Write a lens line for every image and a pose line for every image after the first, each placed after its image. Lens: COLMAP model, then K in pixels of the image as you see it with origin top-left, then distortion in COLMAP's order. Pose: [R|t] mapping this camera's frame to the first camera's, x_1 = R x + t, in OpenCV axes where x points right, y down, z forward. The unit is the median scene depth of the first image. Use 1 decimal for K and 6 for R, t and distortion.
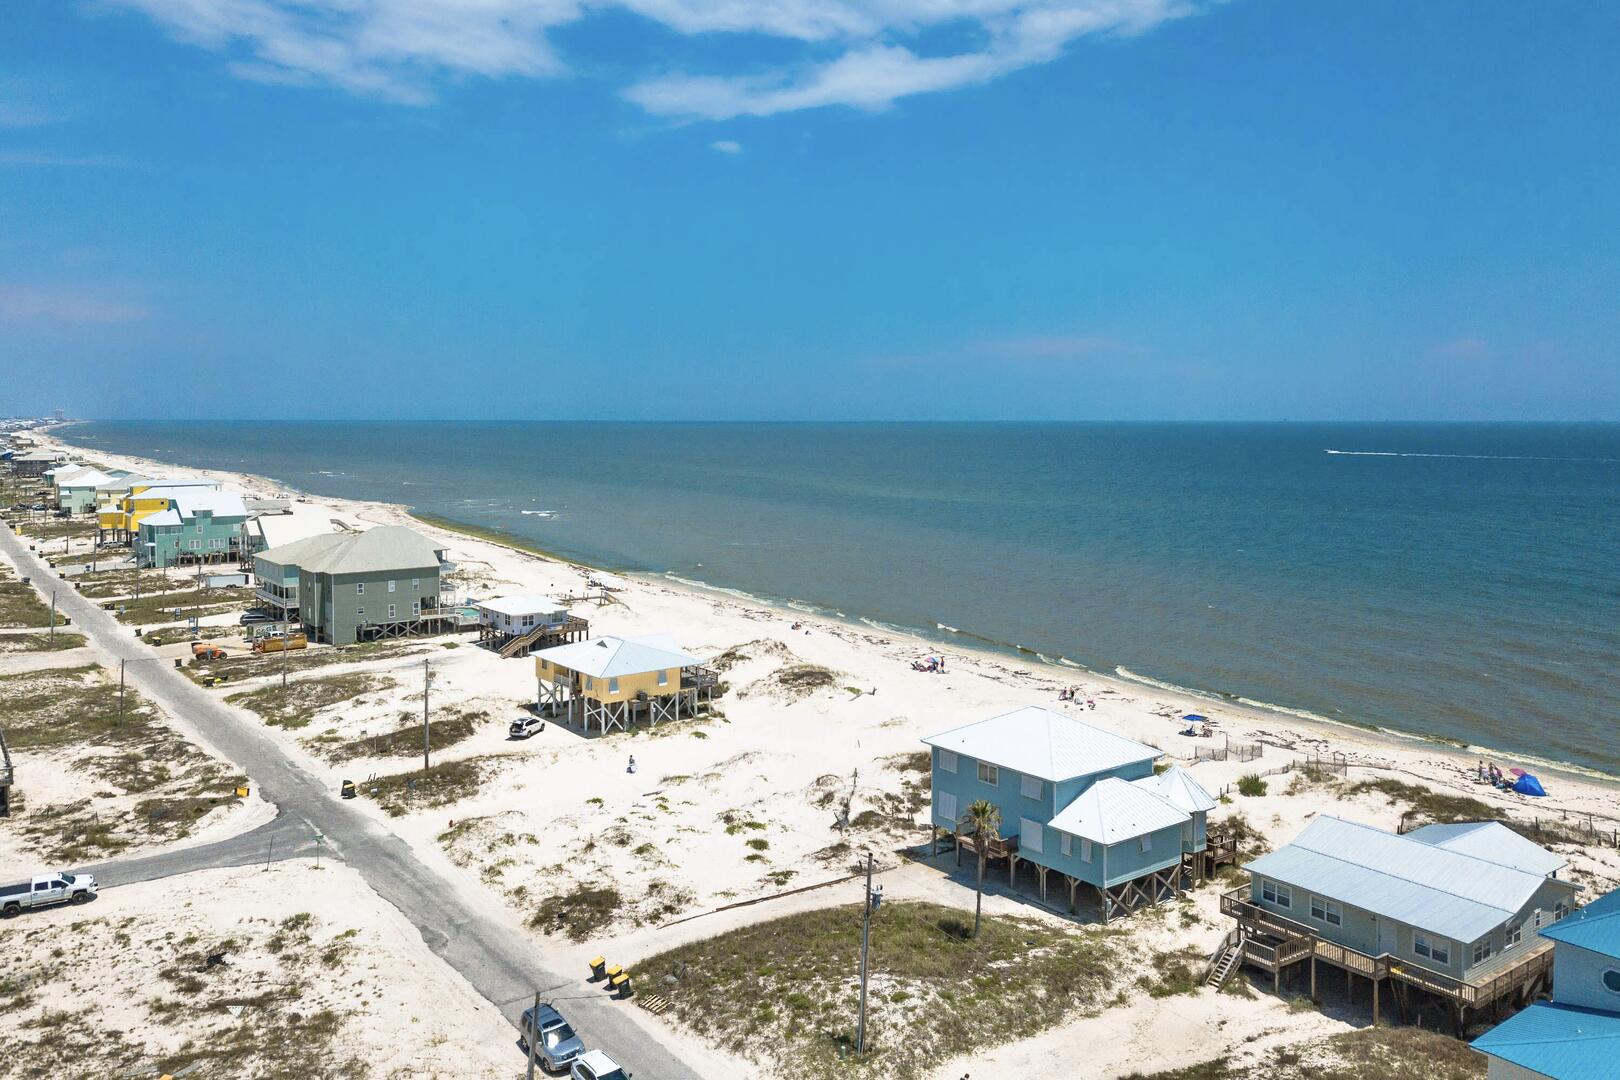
lens RADIAL K [[1234.6, 0, 808.1], [0, 1234.6, 507.0], [0, 0, 1]] dist [0.042633, -0.003294]
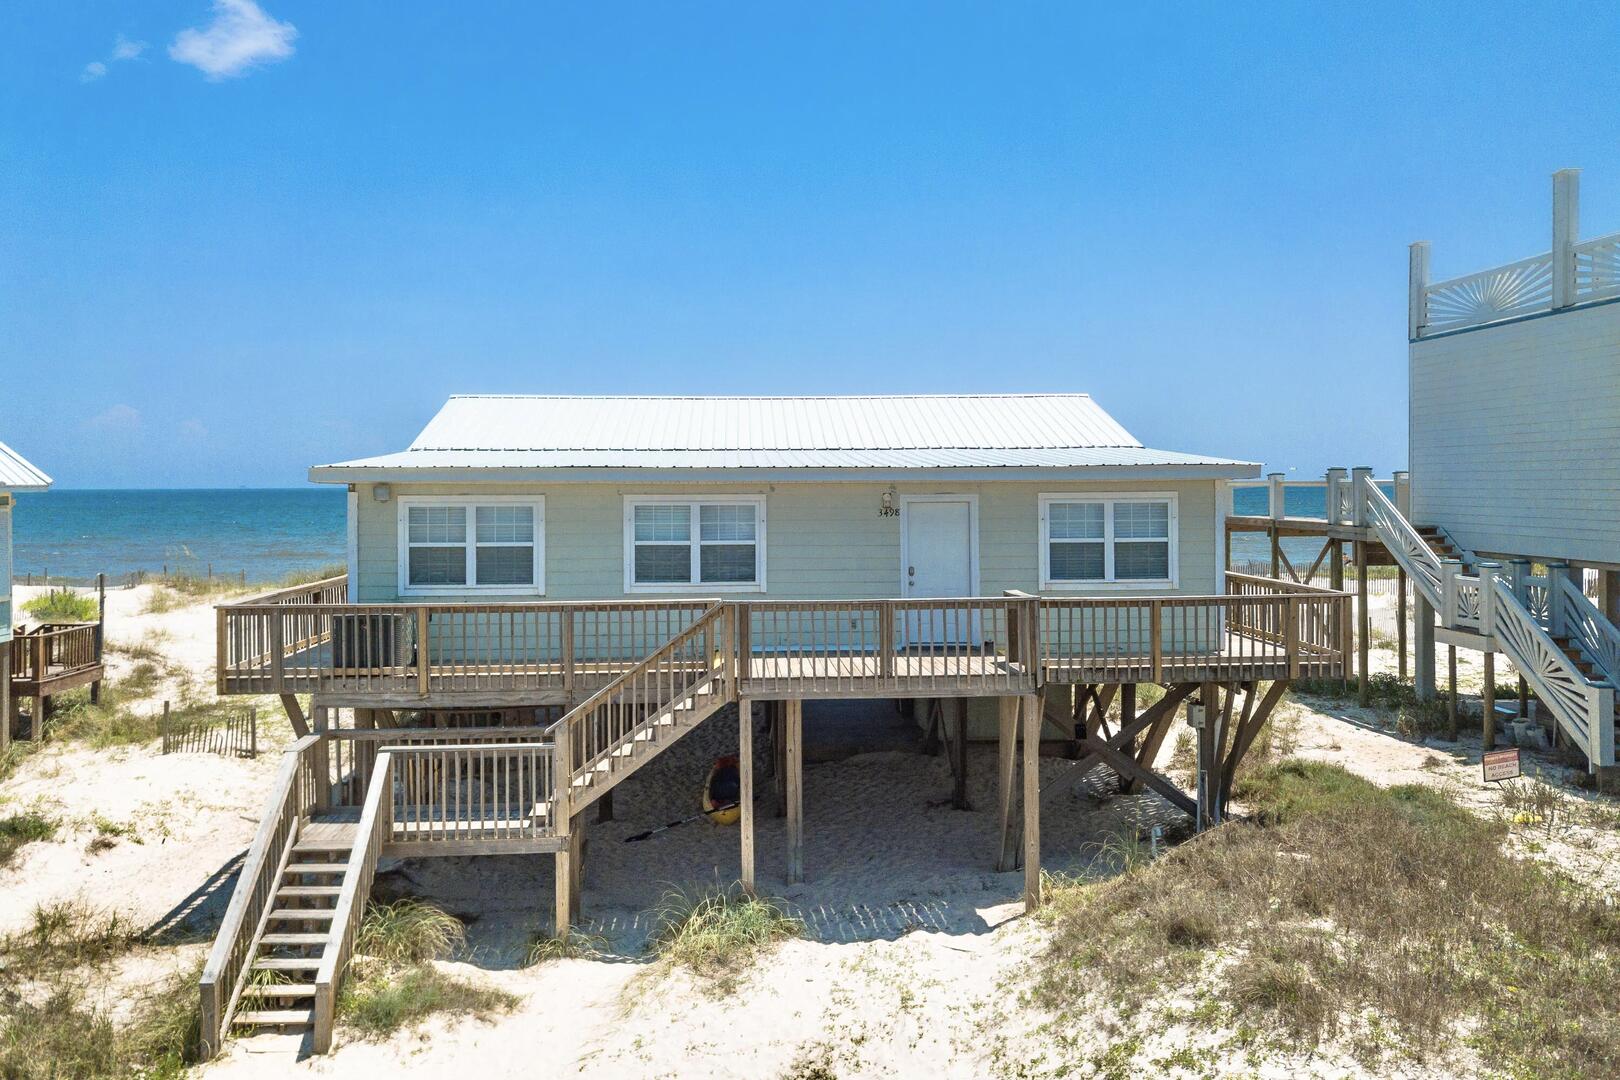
lens RADIAL K [[1234.6, 0, 808.1], [0, 1234.6, 507.0], [0, 0, 1]] dist [0.042633, -0.003294]
pose [[0.553628, -0.017543, 0.832580, 0.209215], [0.061665, 0.997897, -0.019977, 0.300881], [-0.830478, 0.062401, 0.553545, 0.789482]]
